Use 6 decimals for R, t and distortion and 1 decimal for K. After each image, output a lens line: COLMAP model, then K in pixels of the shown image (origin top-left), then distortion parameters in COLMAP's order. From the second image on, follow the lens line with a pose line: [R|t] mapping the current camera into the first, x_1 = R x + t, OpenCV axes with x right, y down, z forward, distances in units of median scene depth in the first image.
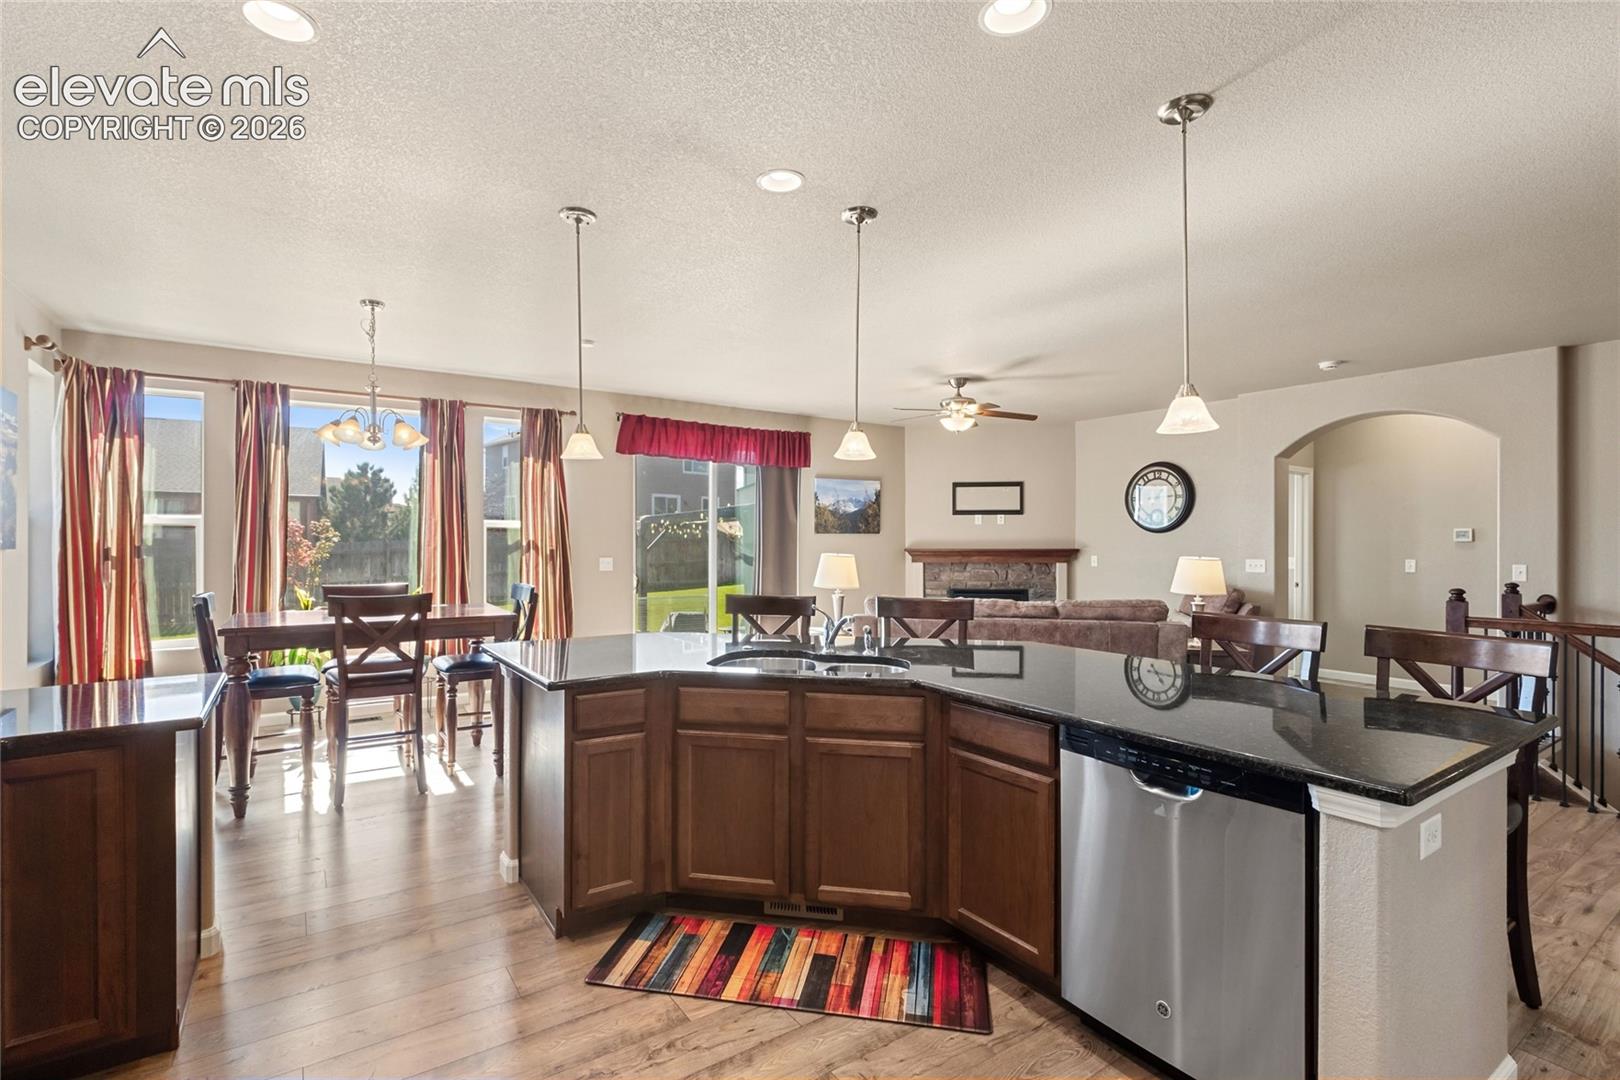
lens RADIAL K [[750.0, 0, 791.0], [0, 750.0, 541.6], [0, 0, 1]] dist [-0.005008, 0.002089]
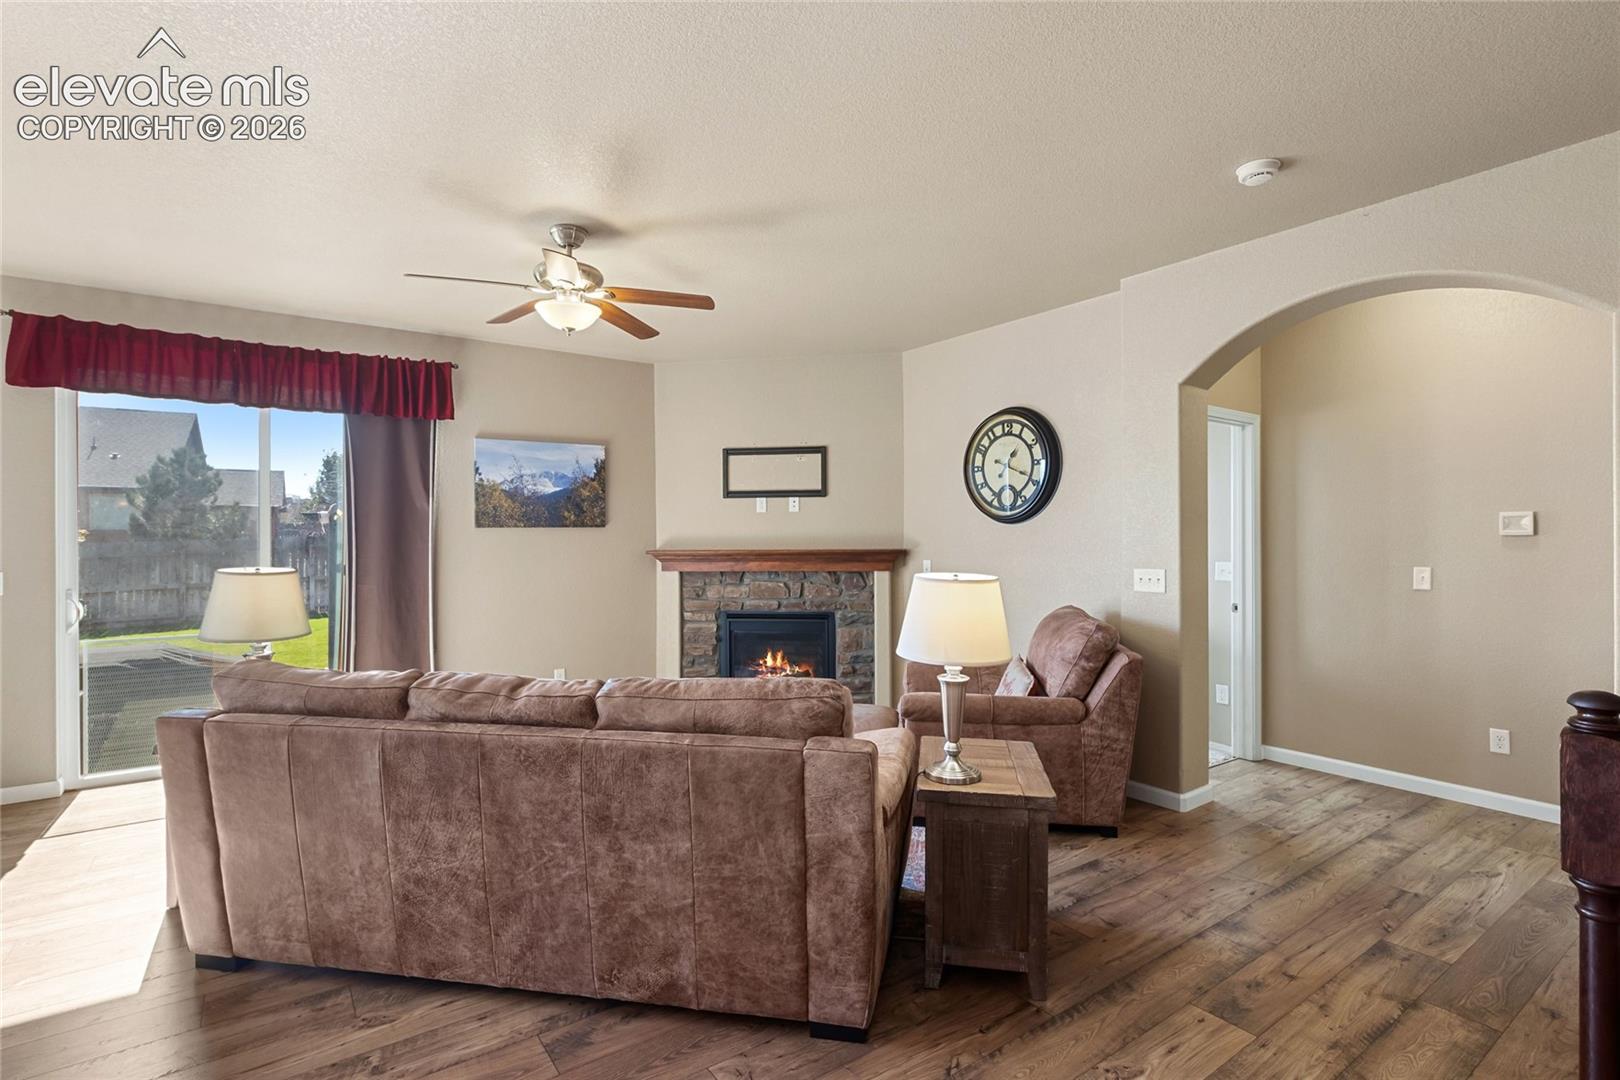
lens RADIAL K [[750.0, 0, 805.2], [0, 750.0, 537.1], [0, 0, 1]] dist [-0.005008, 0.002089]
pose [[0.999913, -0.005262, 0.012075, 0.313152], [0.005269, 0.999986, -0.000600, -0.001004], [-0.012071, 0.000664, 0.999927, 0.388083]]
